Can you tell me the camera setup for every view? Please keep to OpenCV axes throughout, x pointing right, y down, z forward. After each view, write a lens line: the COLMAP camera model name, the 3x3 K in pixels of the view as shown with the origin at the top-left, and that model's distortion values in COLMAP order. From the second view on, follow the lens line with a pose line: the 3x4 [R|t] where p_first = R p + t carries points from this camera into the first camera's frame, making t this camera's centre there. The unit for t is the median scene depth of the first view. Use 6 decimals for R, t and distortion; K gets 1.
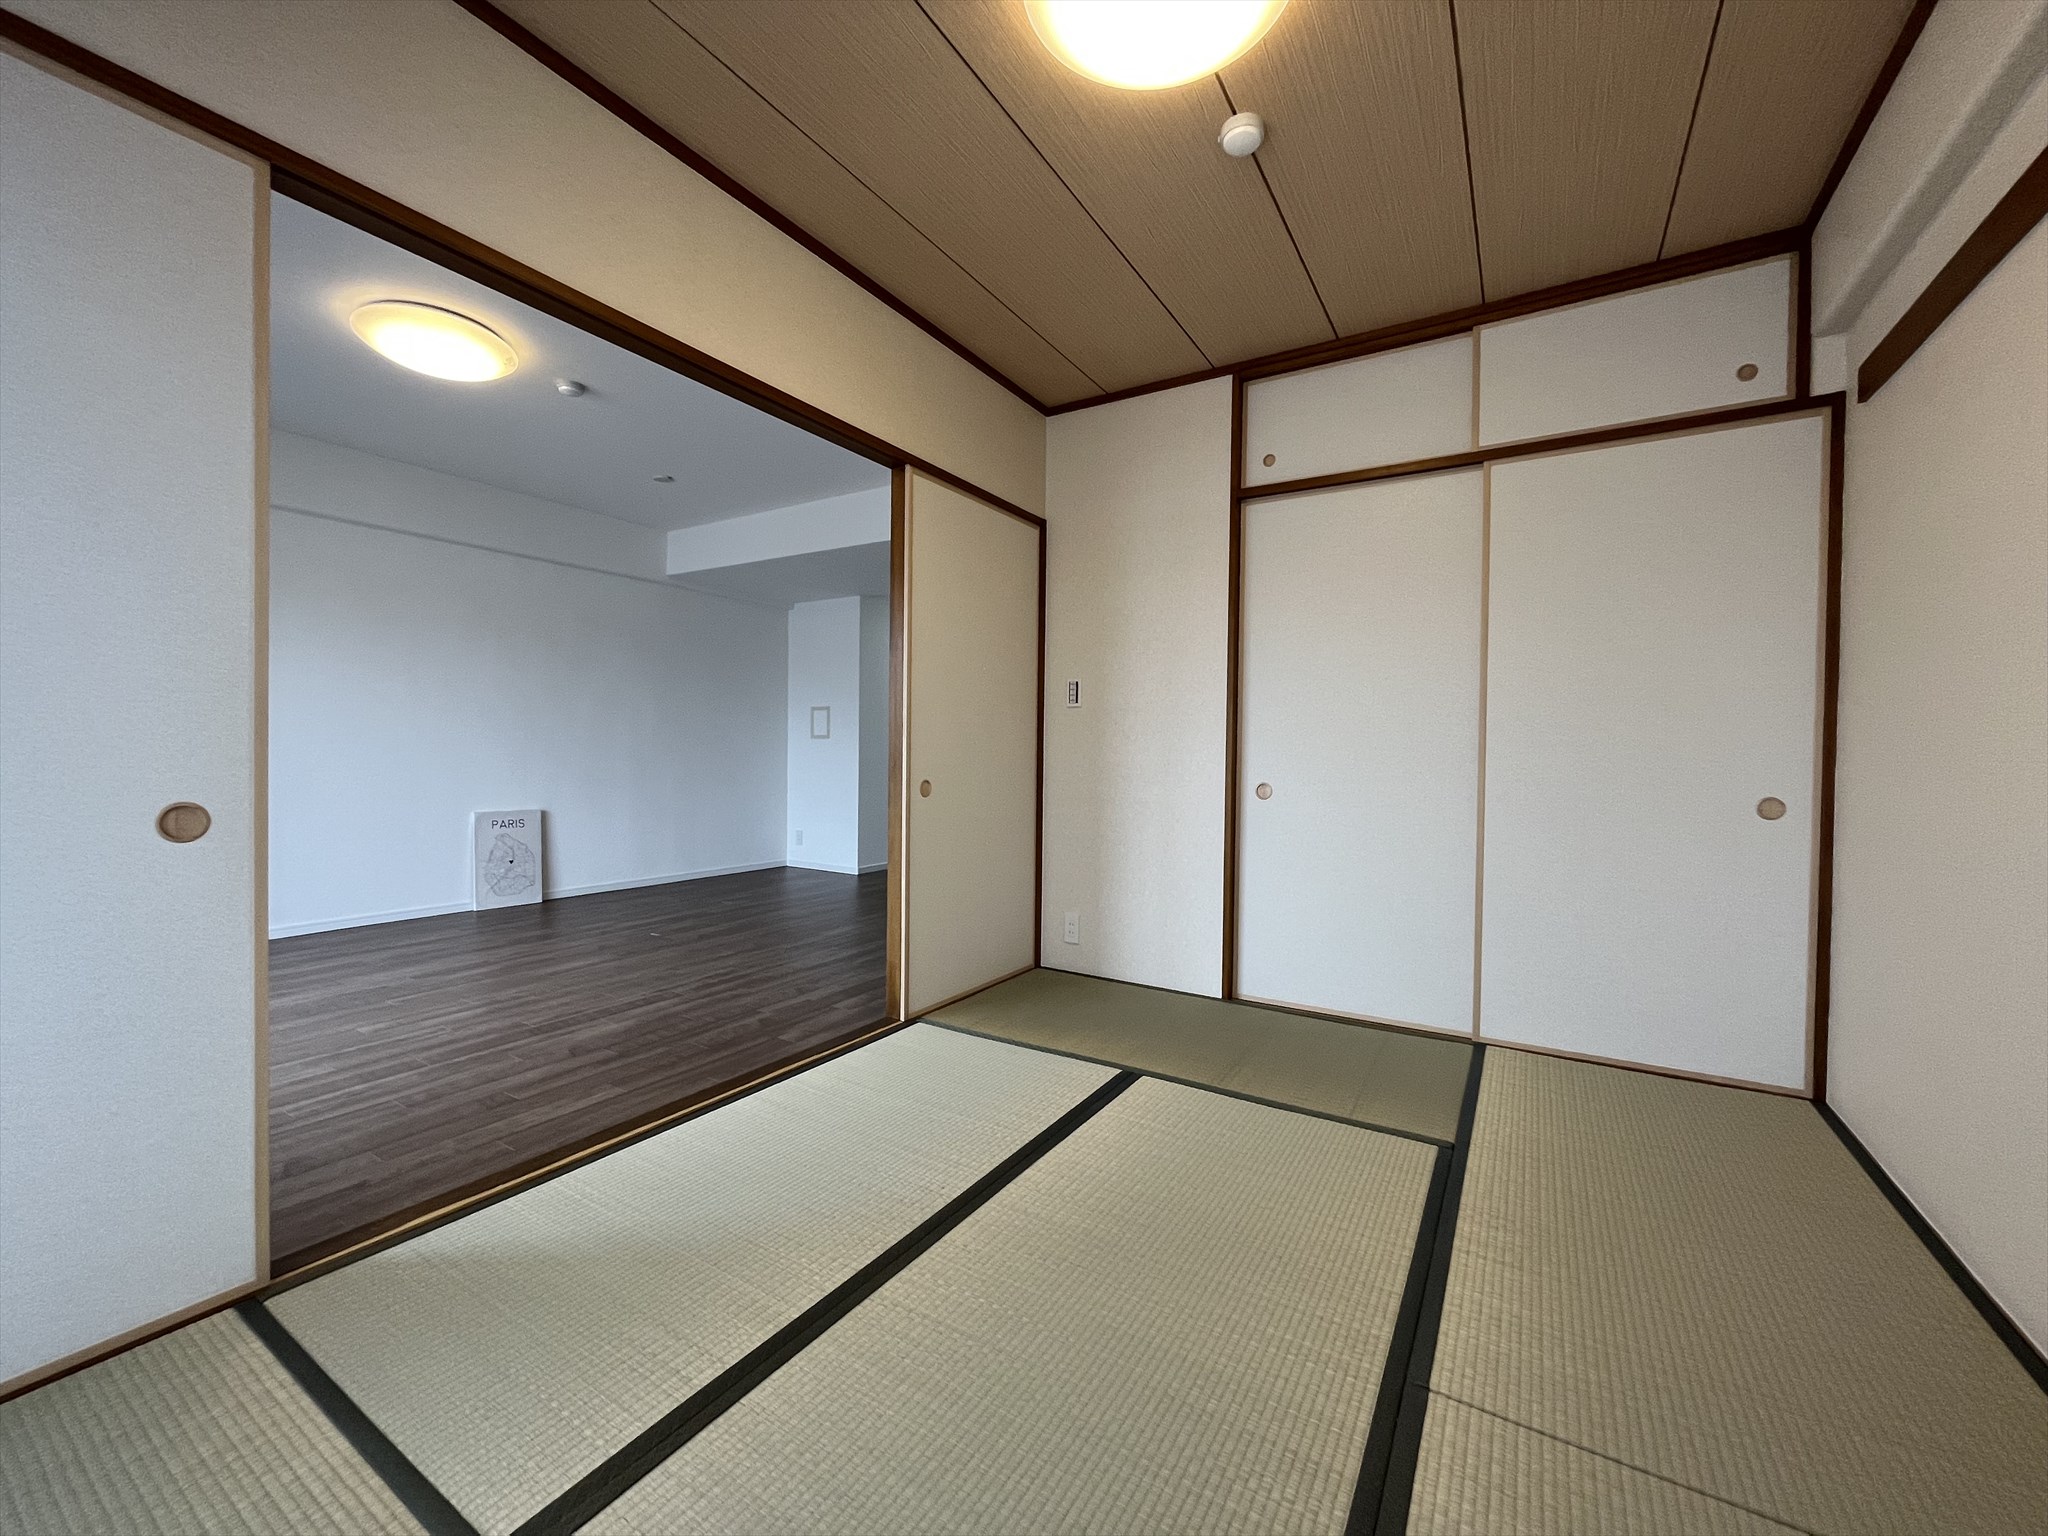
lens RADIAL K [[823.0, 0, 1016.9], [0, 823.0, 767.7], [0, 0, 1]] dist [0.003451, 0.000529]
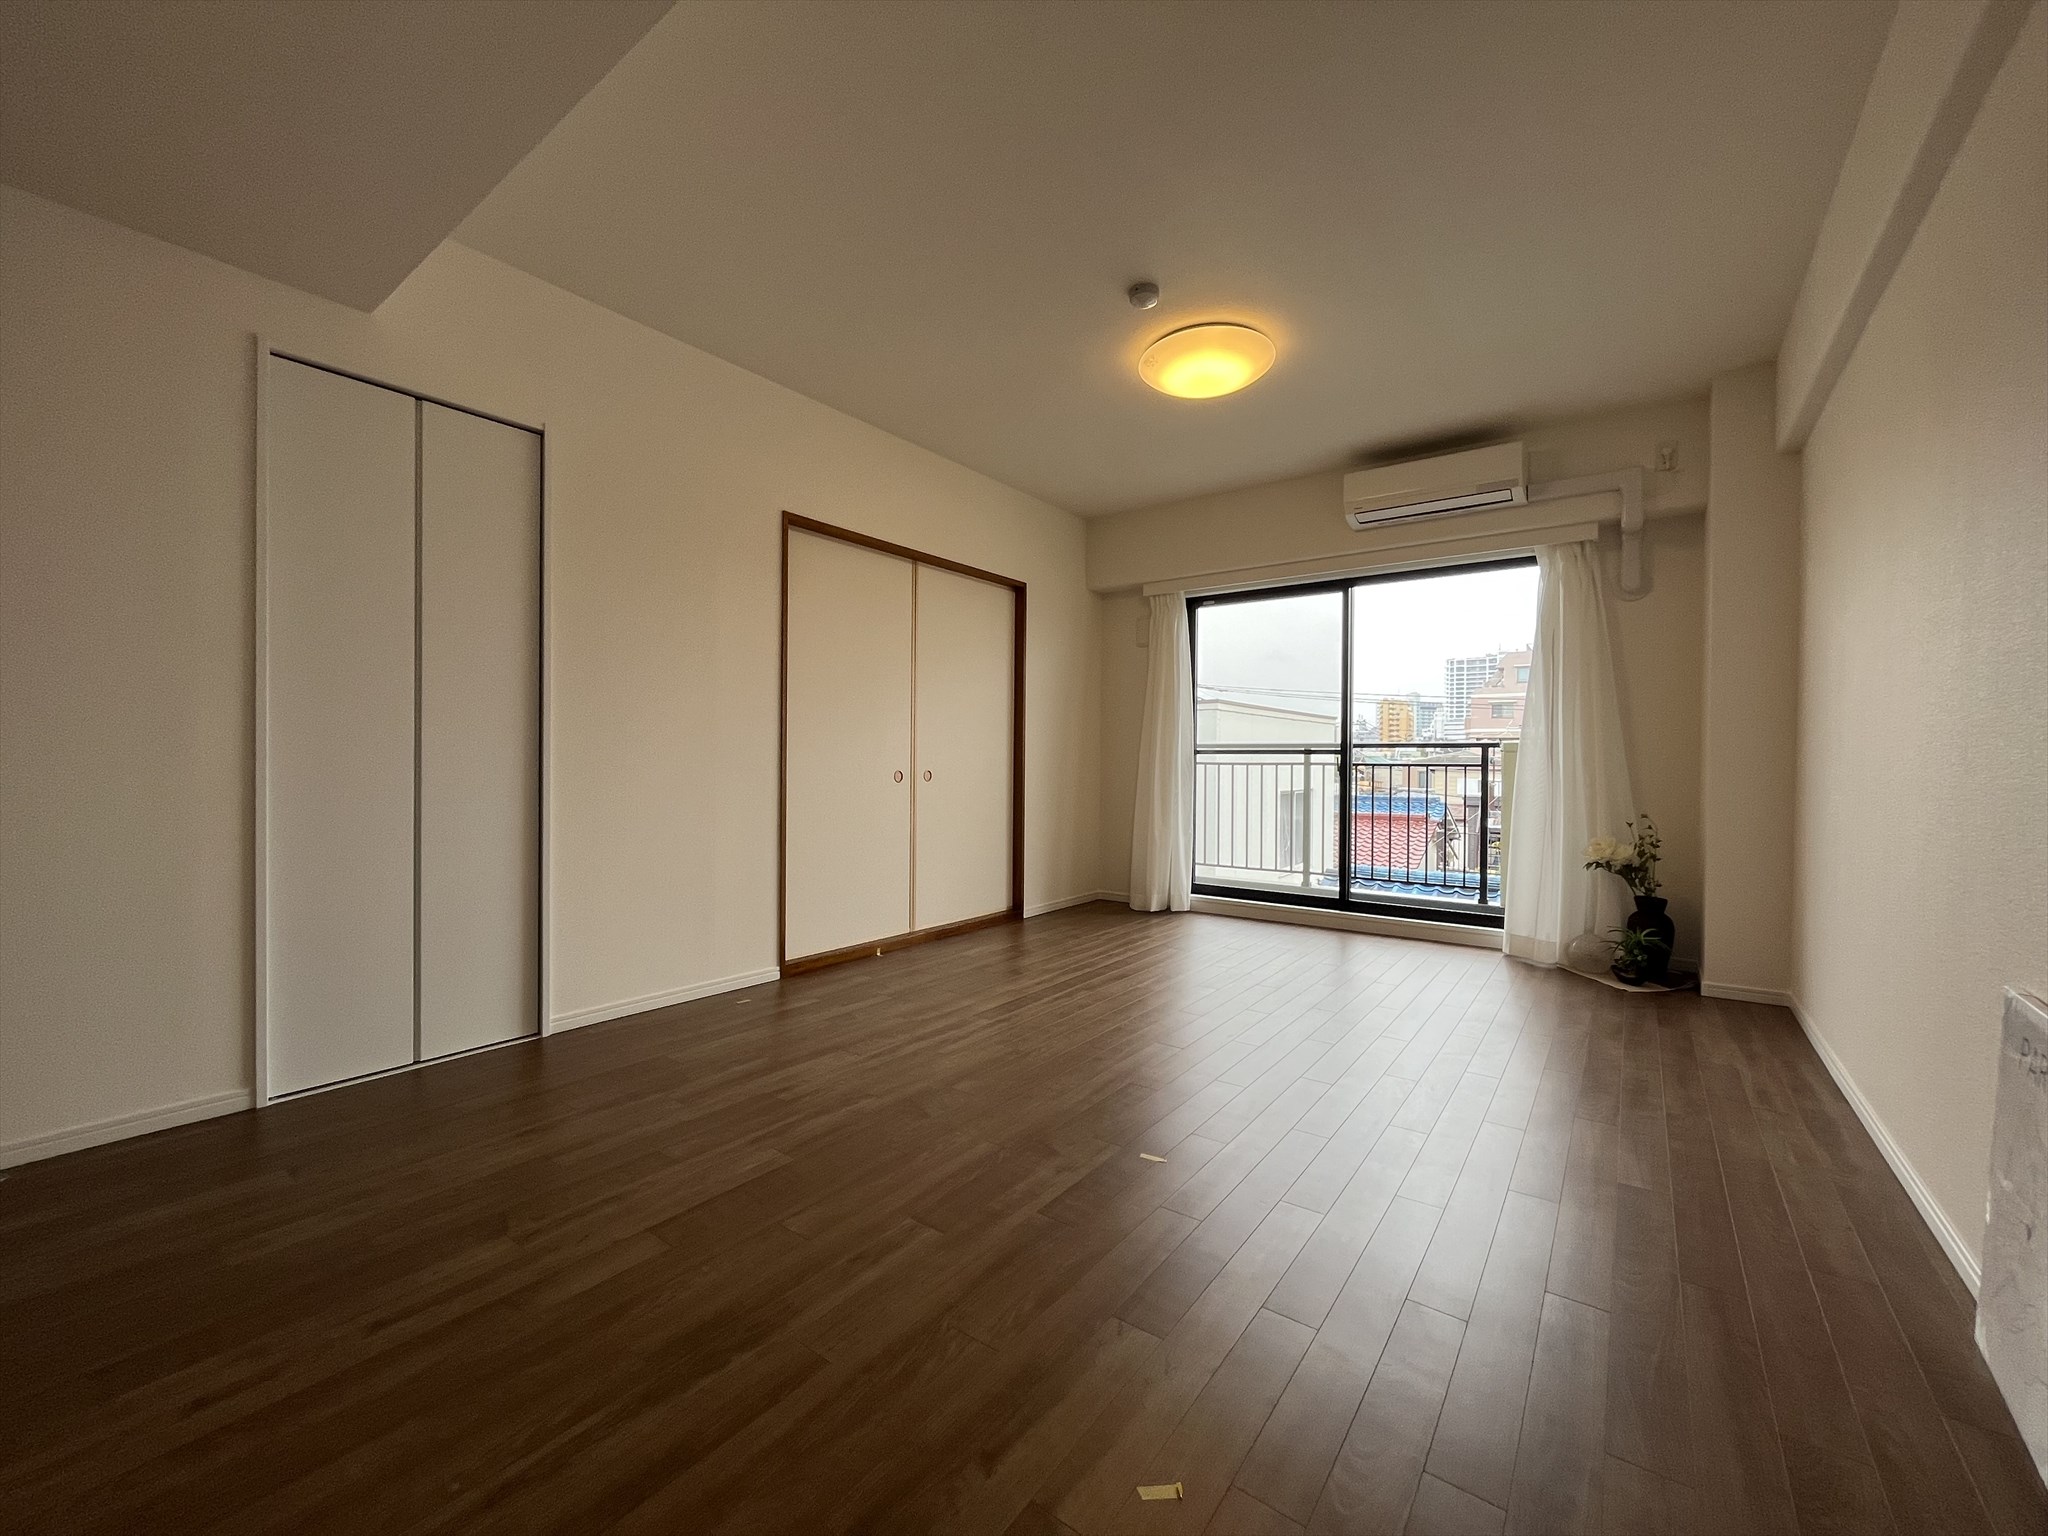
lens RADIAL K [[823.0, 0, 1025.0], [0, 823.0, 765.6], [0, 0, 1]] dist [0.003451, 0.000529]
pose [[-0.996341, -0.022768, 0.082376, -0.529550], [-0.021203, 0.999579, 0.019822, -0.022950], [-0.082792, 0.018003, -0.996404, 1.906190]]
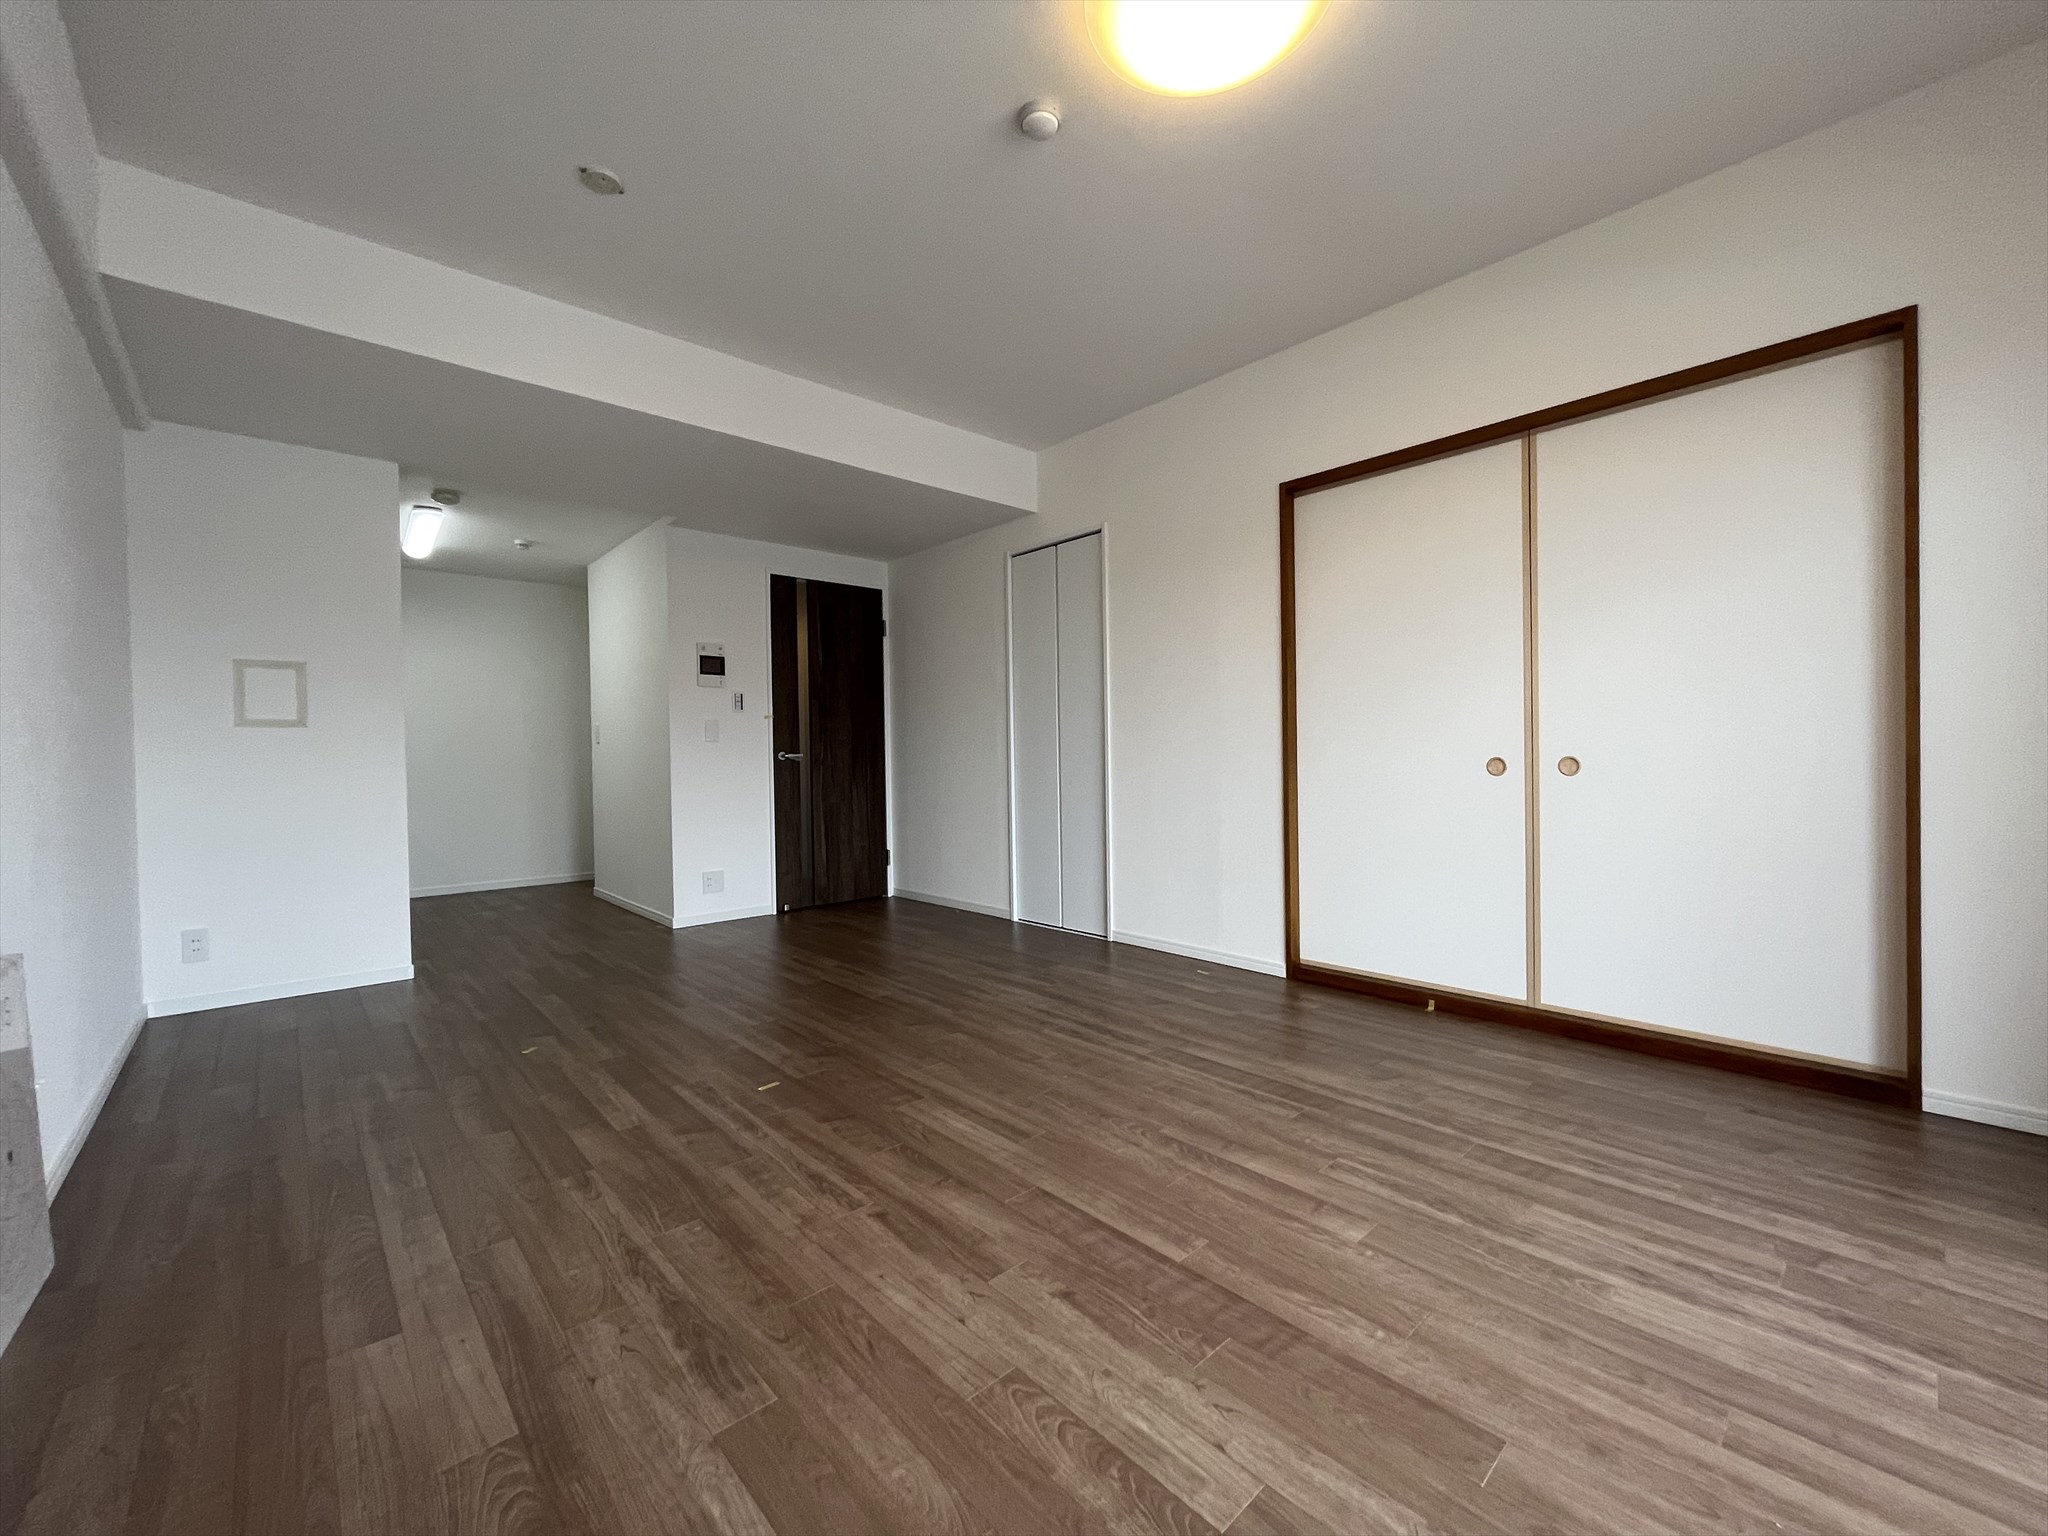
lens RADIAL K [[823.0, 0, 1017.7], [0, 823.0, 758.5], [0, 0, 1]] dist [0.003451, 0.000529]
pose [[0.276348, -0.029443, 0.960607, -1.190393], [0.037352, 0.999104, 0.019877, -0.021230], [-0.960332, 0.030388, 0.277200, 0.908480]]
